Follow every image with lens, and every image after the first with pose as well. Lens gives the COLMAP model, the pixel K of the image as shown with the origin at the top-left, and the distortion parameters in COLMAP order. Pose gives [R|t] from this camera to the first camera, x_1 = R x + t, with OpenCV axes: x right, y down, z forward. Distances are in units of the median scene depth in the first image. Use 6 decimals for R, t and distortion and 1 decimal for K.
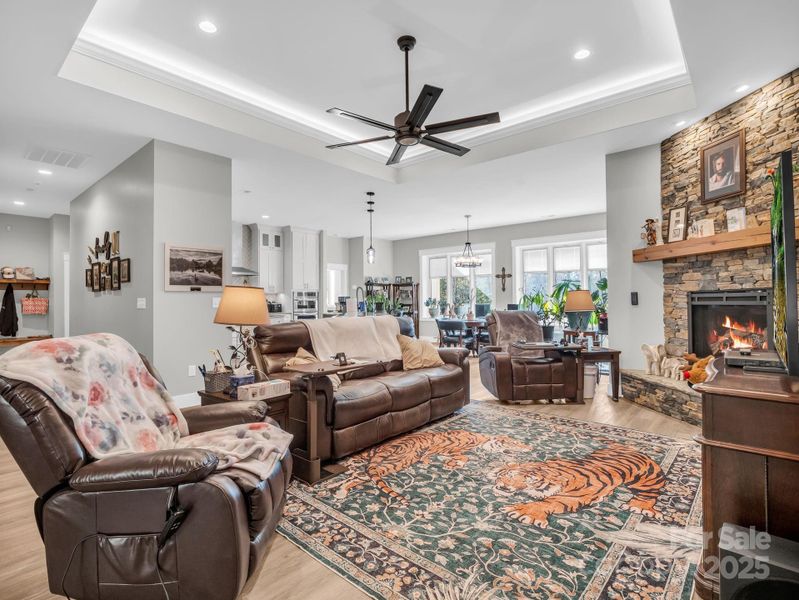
lens RADIAL K [[404.9, 0, 401.7], [0, 404.9, 294.5], [0, 0, 1]] dist [-0.014815, 0.001099]
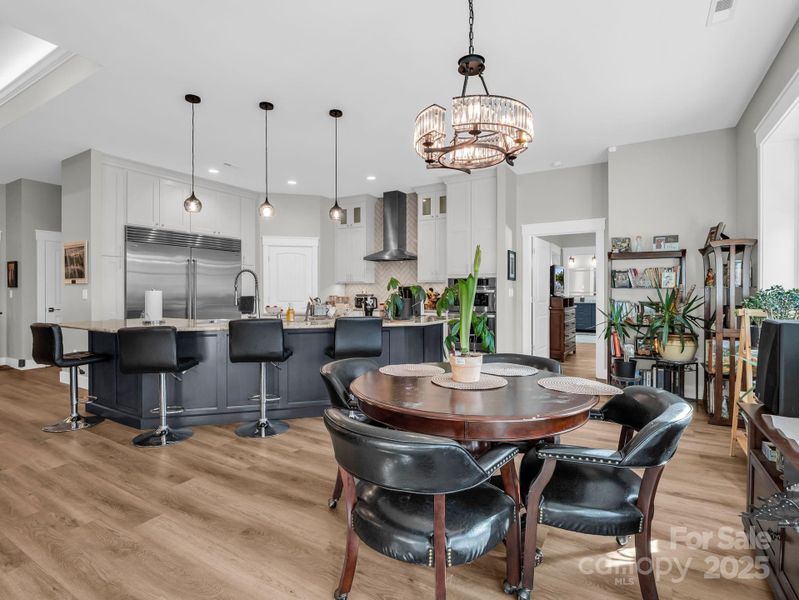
lens RADIAL K [[404.9, 0, 396.7], [0, 404.9, 294.9], [0, 0, 1]] dist [-0.014815, 0.001099]
pose [[0.158774, 0.011777, -0.987245, 0.988946], [0.010050, 0.999858, 0.013543, 0.026032], [0.987264, -0.012072, 0.158633, 2.308574]]
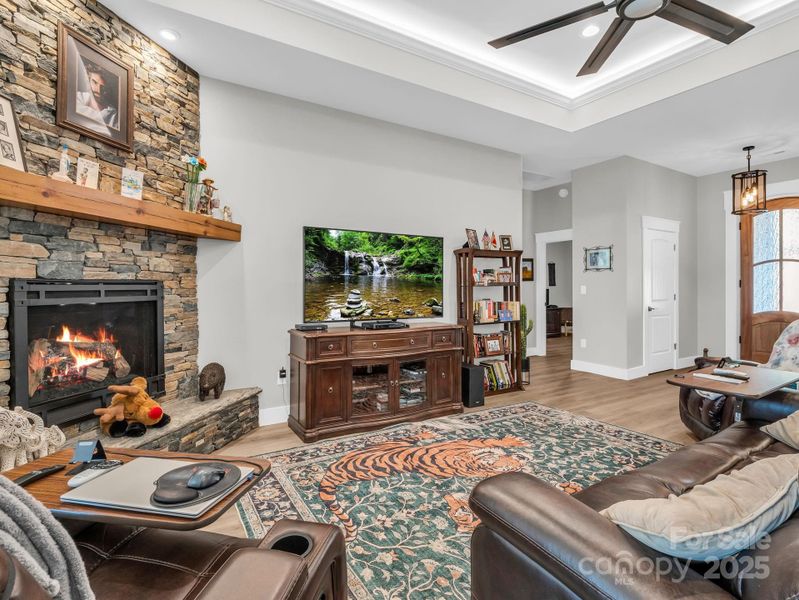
lens RADIAL K [[404.9, 0, 387.5], [0, 404.9, 287.7], [0, 0, 1]] dist [-0.014815, 0.001099]
pose [[-0.941889, 0.016170, 0.335536, 0.162893], [0.010666, 0.999777, -0.018240, 0.019674], [-0.335756, -0.013601, -0.941851, 1.604897]]
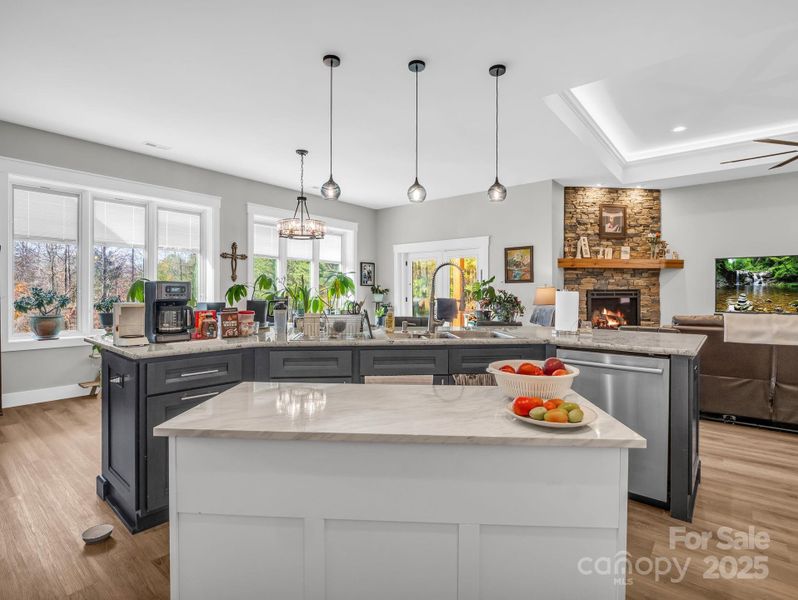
lens RADIAL K [[412.9, 0, 425.1], [0, 412.9, 294.4], [0, 0, 1]] dist [-0.018242, -0.001481]
pose [[-0.037853, 0.006681, 0.999261, -1.099074], [-0.012006, 0.999902, -0.007140, 0.036328], [-0.999211, -0.012268, -0.037769, 2.103720]]
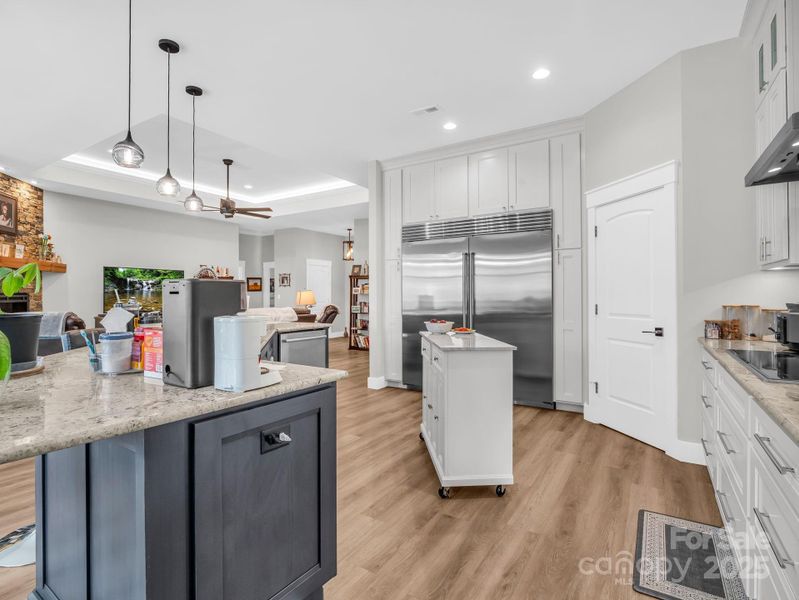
lens RADIAL K [[404.9, 0, 388.6], [0, 404.9, 293.1], [0, 0, 1]] dist [-0.014815, 0.001099]
pose [[-0.990650, 0.011280, -0.135961, -0.484800], [0.013286, 0.999816, -0.013857, 0.033373], [0.135779, -0.015534, -0.990617, 2.997485]]
